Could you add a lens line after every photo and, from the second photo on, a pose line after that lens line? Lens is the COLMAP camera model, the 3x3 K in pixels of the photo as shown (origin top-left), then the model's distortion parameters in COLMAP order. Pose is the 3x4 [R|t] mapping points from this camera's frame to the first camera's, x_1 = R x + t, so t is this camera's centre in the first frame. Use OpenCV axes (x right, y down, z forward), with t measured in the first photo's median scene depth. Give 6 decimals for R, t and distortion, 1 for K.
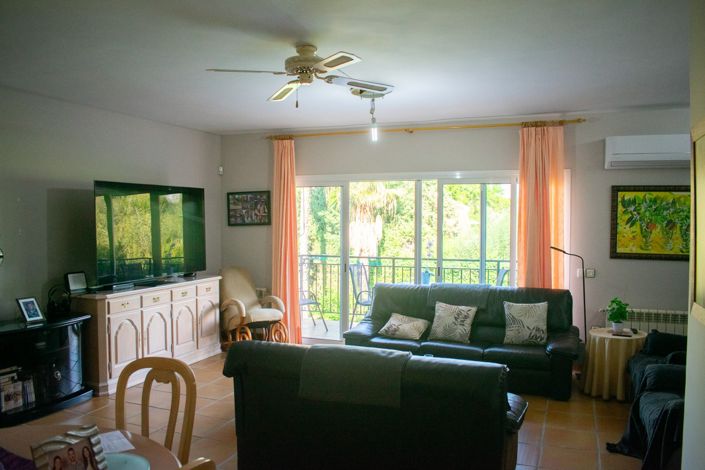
lens RADIAL K [[587.5, 0, 365.6], [0, 587.5, 228.7], [0, 0, 1]] dist [-0.091197, 0.004708]
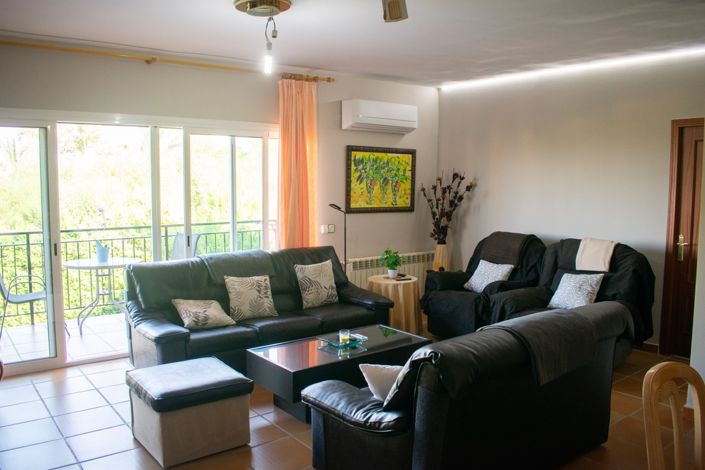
lens RADIAL K [[587.5, 0, 365.6], [0, 587.5, 228.7], [0, 0, 1]] dist [-0.091197, 0.004708]
pose [[0.495840, -0.071576, 0.865459, -0.506994], [0.019203, 0.997258, 0.071474, 0.002271], [-0.868202, -0.018821, 0.495855, 0.432702]]
